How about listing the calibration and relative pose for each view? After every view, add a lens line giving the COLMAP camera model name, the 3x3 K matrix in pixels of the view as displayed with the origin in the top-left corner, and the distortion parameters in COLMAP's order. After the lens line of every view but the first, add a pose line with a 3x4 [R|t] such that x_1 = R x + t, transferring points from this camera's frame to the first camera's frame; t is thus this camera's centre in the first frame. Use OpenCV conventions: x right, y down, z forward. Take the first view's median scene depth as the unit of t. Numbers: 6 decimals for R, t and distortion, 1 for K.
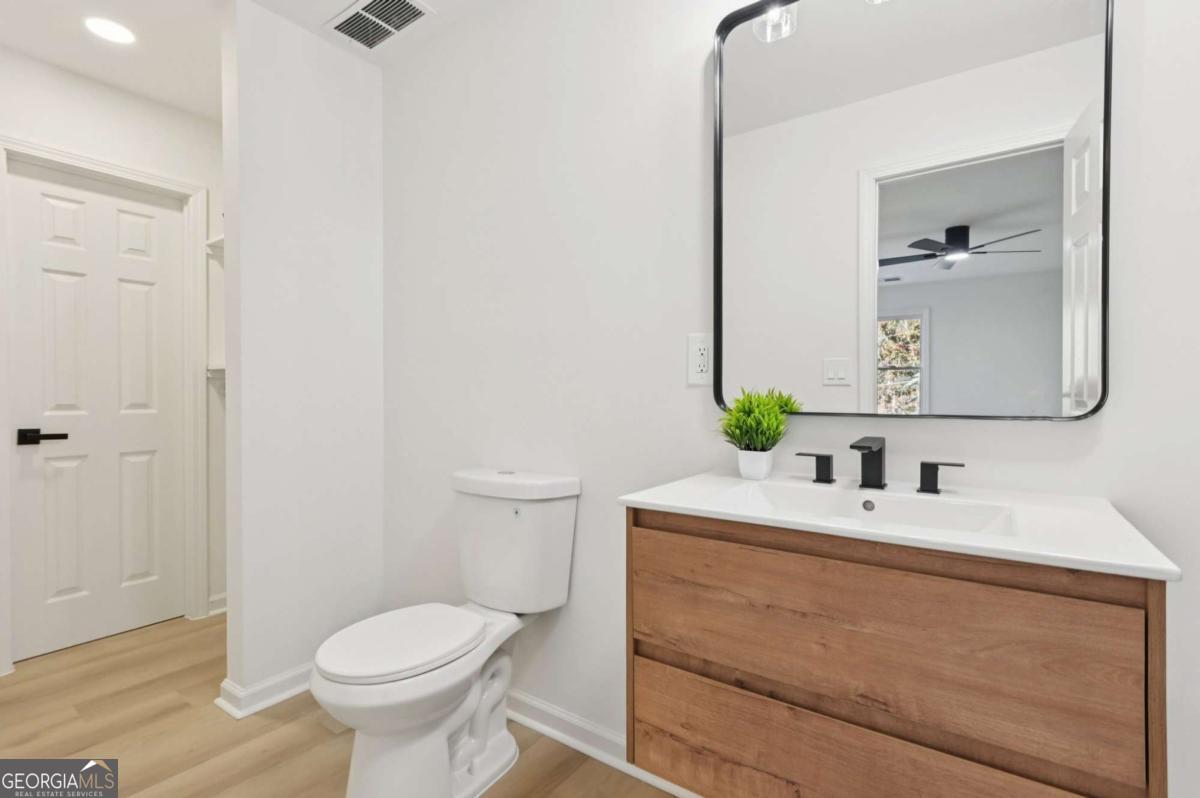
lens RADIAL K [[548.2, 0, 606.4], [0, 548.2, 393.2], [0, 0, 1]] dist [-0.001493, -0.000646]
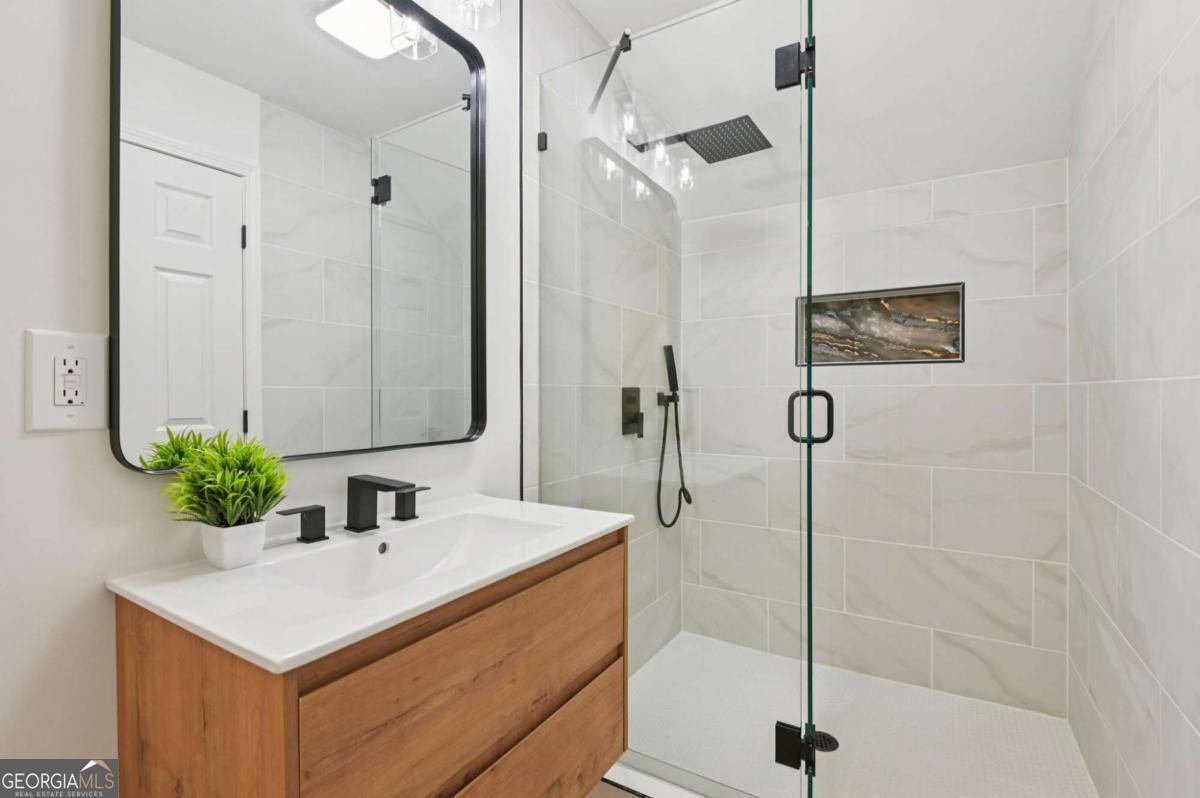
lens RADIAL K [[548.2, 0, 606.4], [0, 548.2, 393.2], [0, 0, 1]] dist [-0.001493, -0.000646]
pose [[-0.062827, 0.001049, 0.998024, -0.593259], [0.001065, 0.999999, -0.000984, -0.075799], [-0.998024, 0.001001, -0.062828, 0.808288]]
